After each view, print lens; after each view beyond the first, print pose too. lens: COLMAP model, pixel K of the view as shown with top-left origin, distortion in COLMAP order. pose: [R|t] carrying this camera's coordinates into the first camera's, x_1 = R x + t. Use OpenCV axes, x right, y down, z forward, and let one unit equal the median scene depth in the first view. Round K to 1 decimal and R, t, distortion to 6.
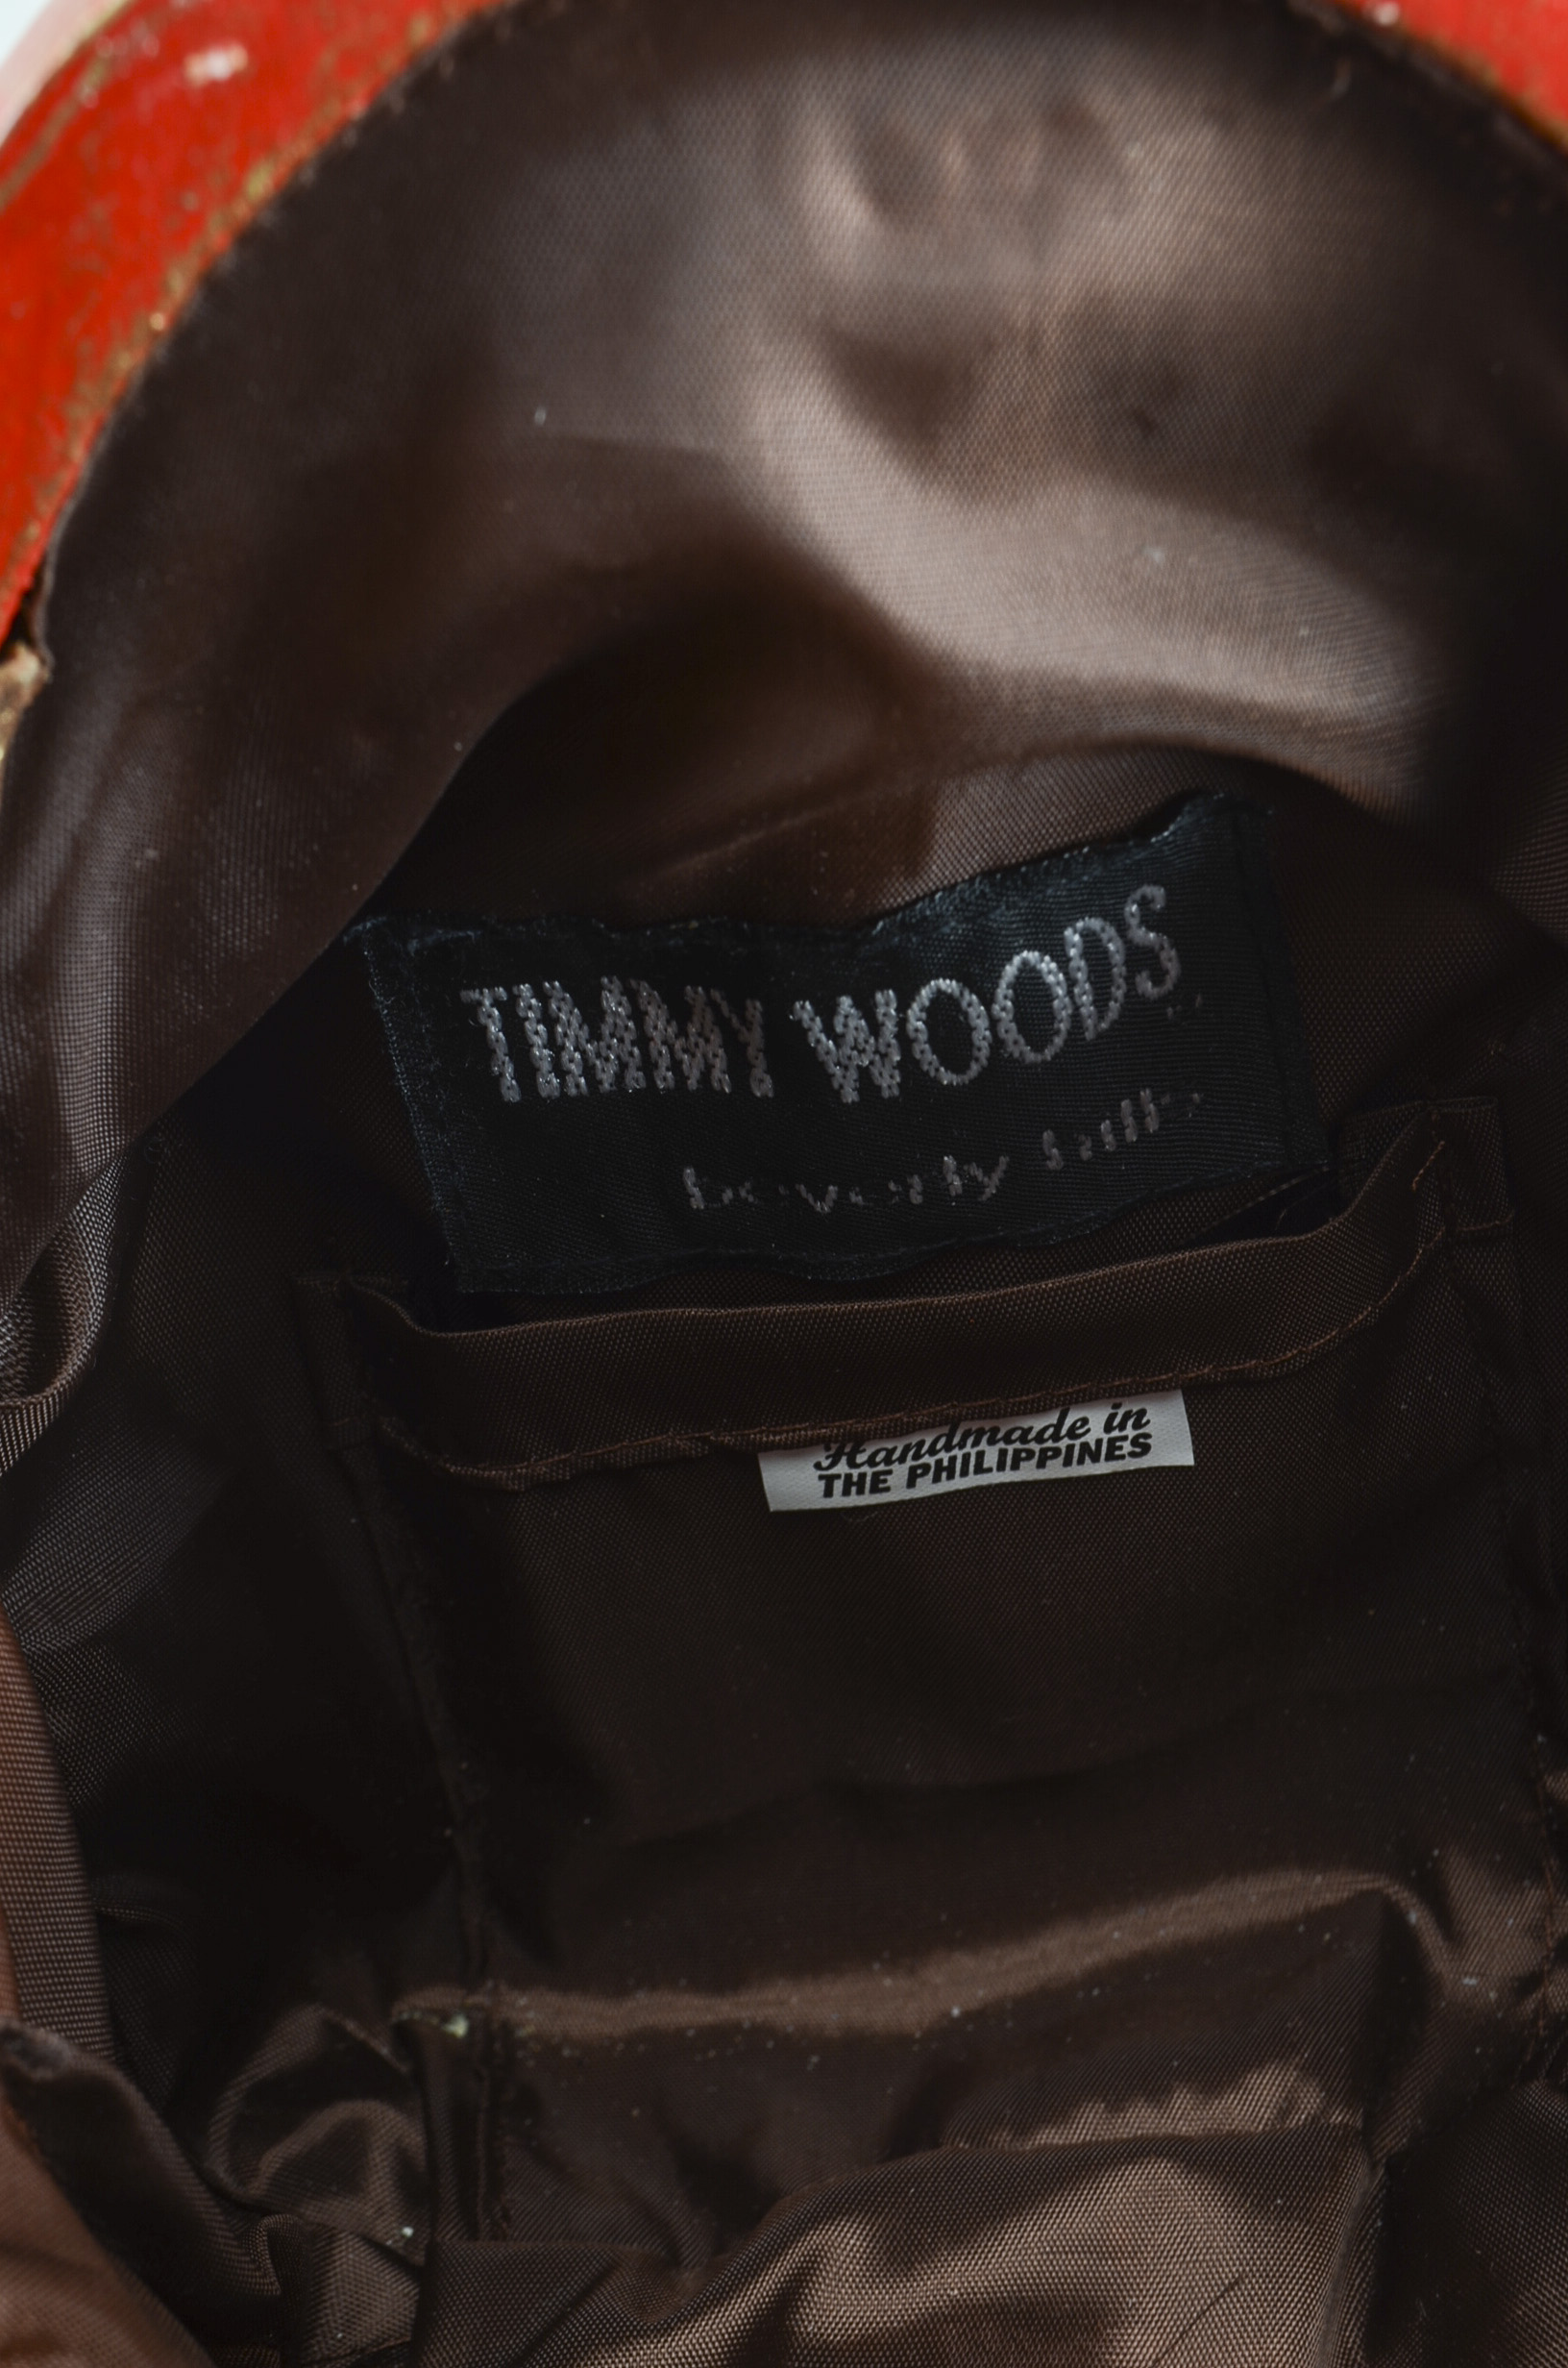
lens RADIAL K [[3746.2, 0, 785.1], [0, 3746.2, 1191.8], [0, 0, 1]] dist [0.015196, 0.000000]
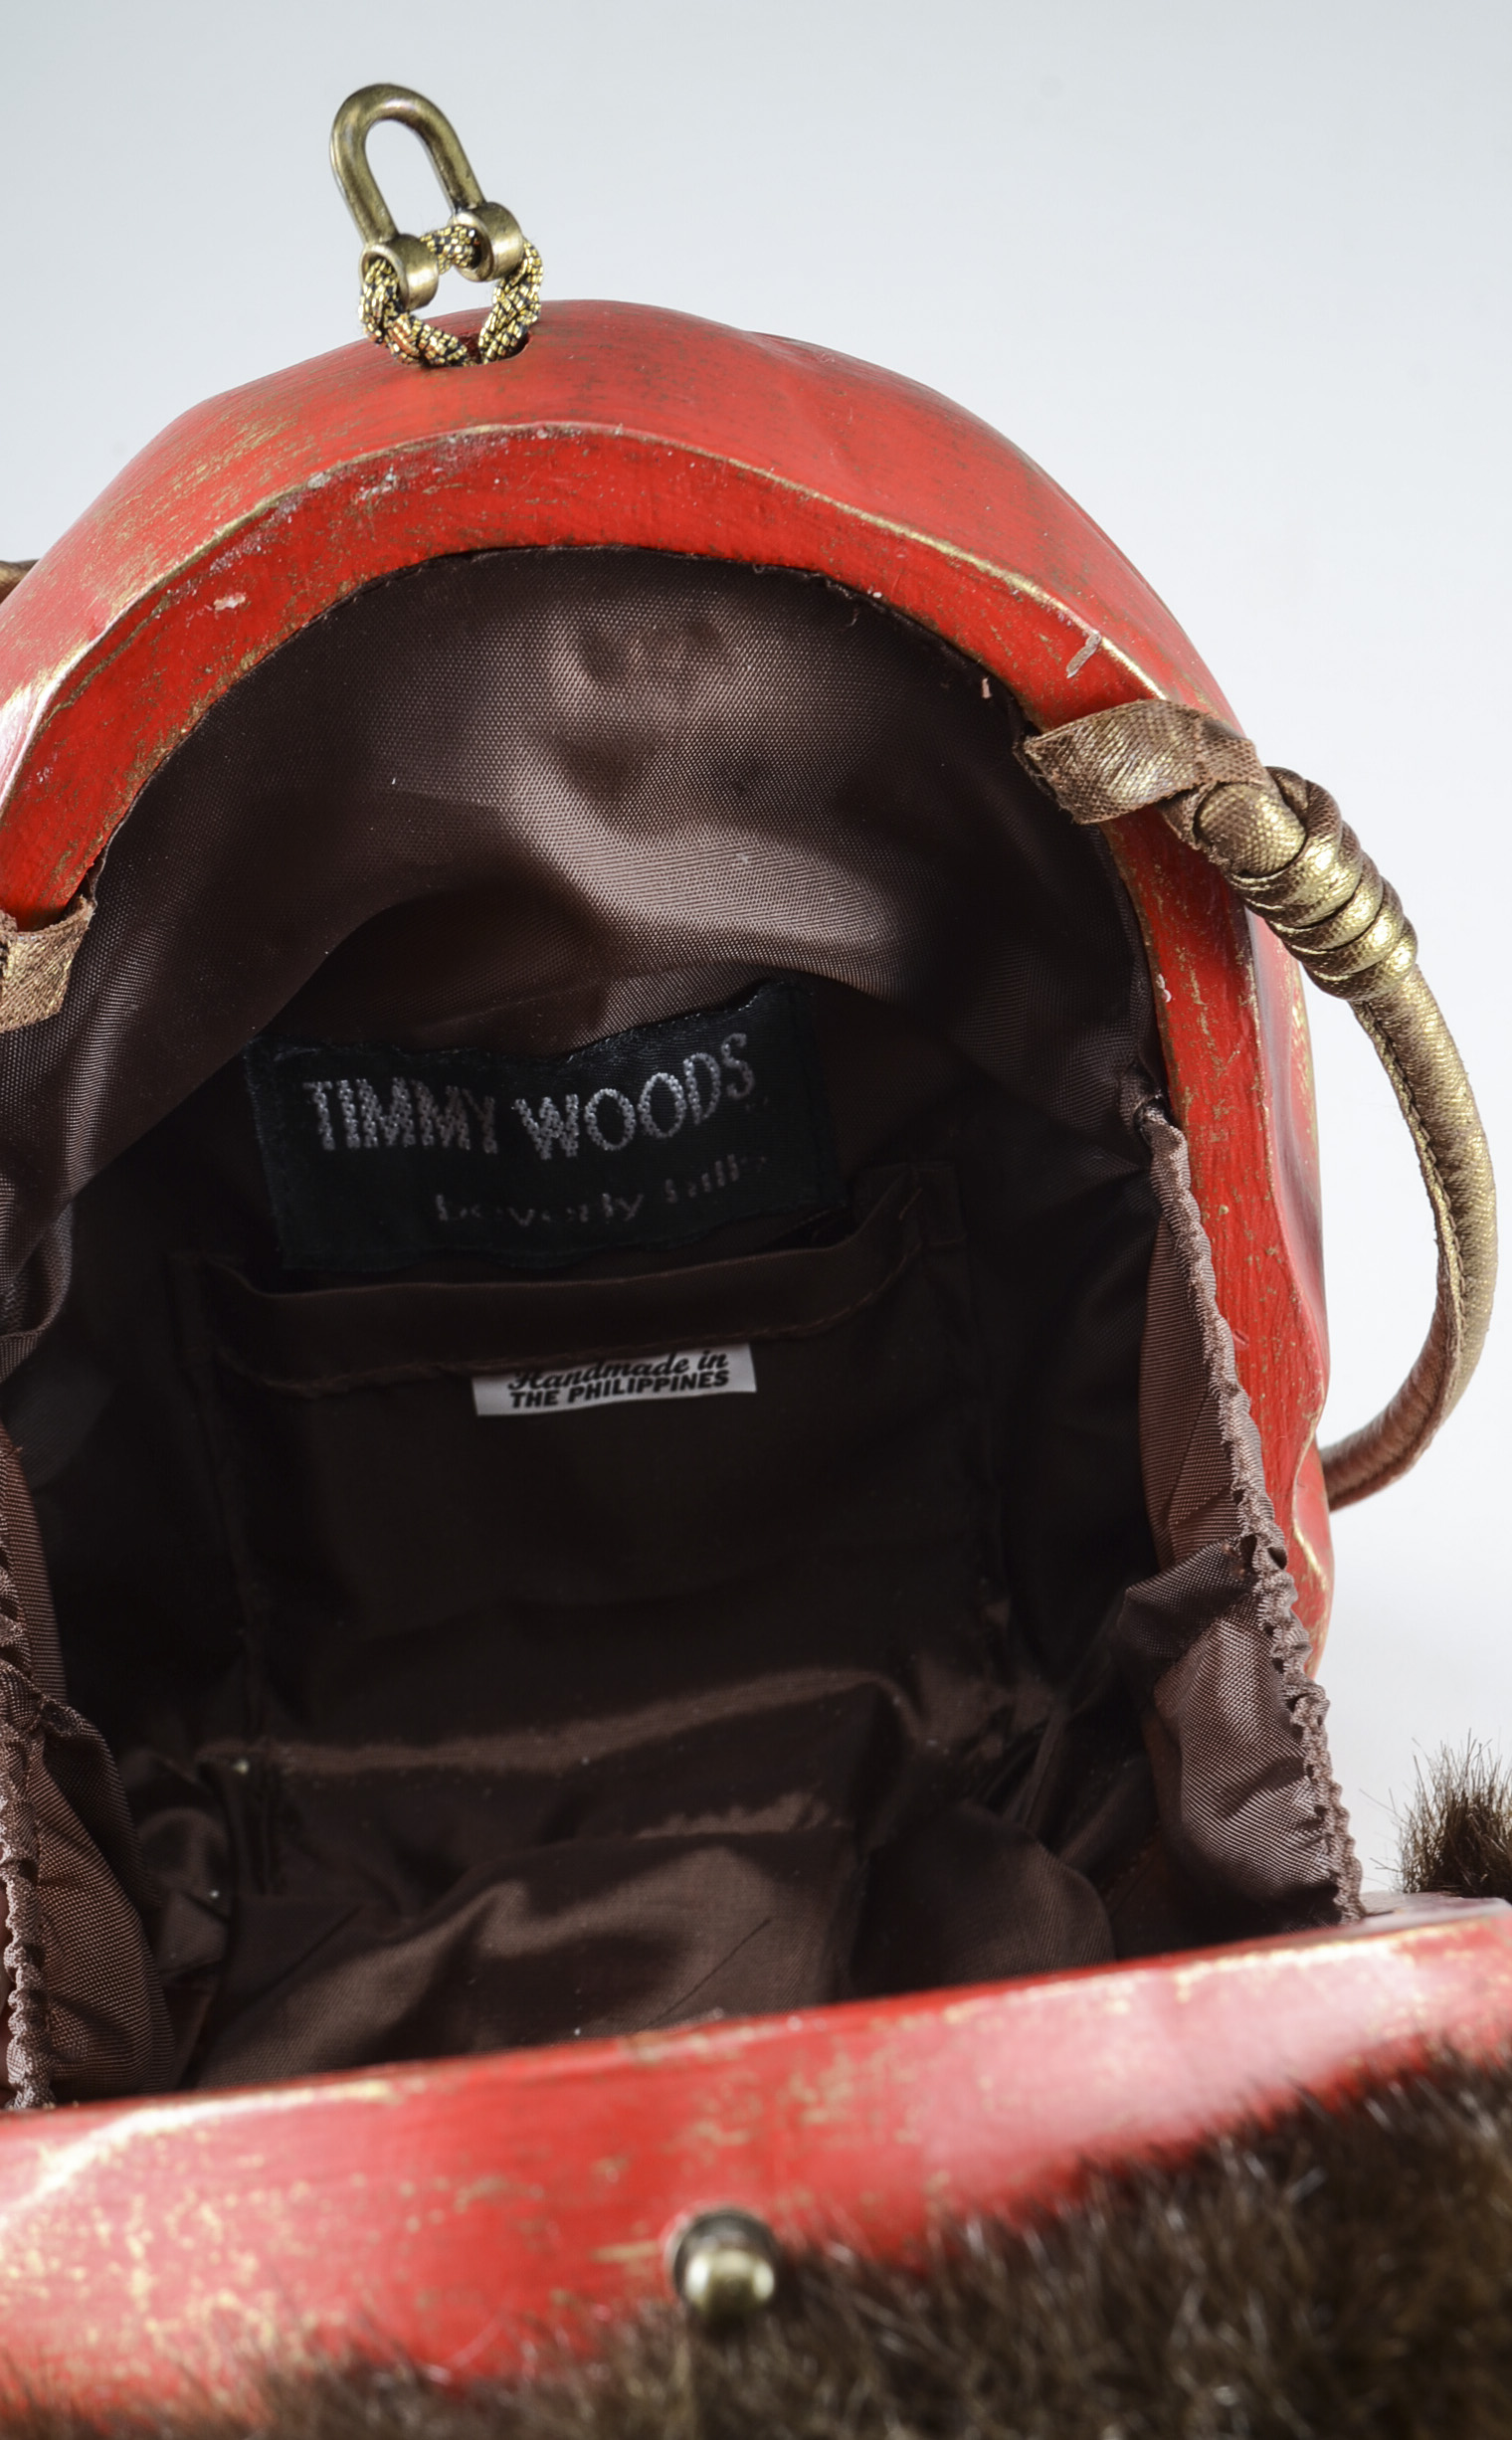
lens RADIAL K [[3814.0, 0, 753.1], [0, 3814.0, 1218.8], [0, 0, 1]] dist [-0.025843, 0.000000]
pose [[0.994760, 0.028215, 0.098268, -0.051763], [-0.031011, 0.999153, 0.027037, -0.043675], [-0.097422, -0.029943, 0.994793, -0.600625]]
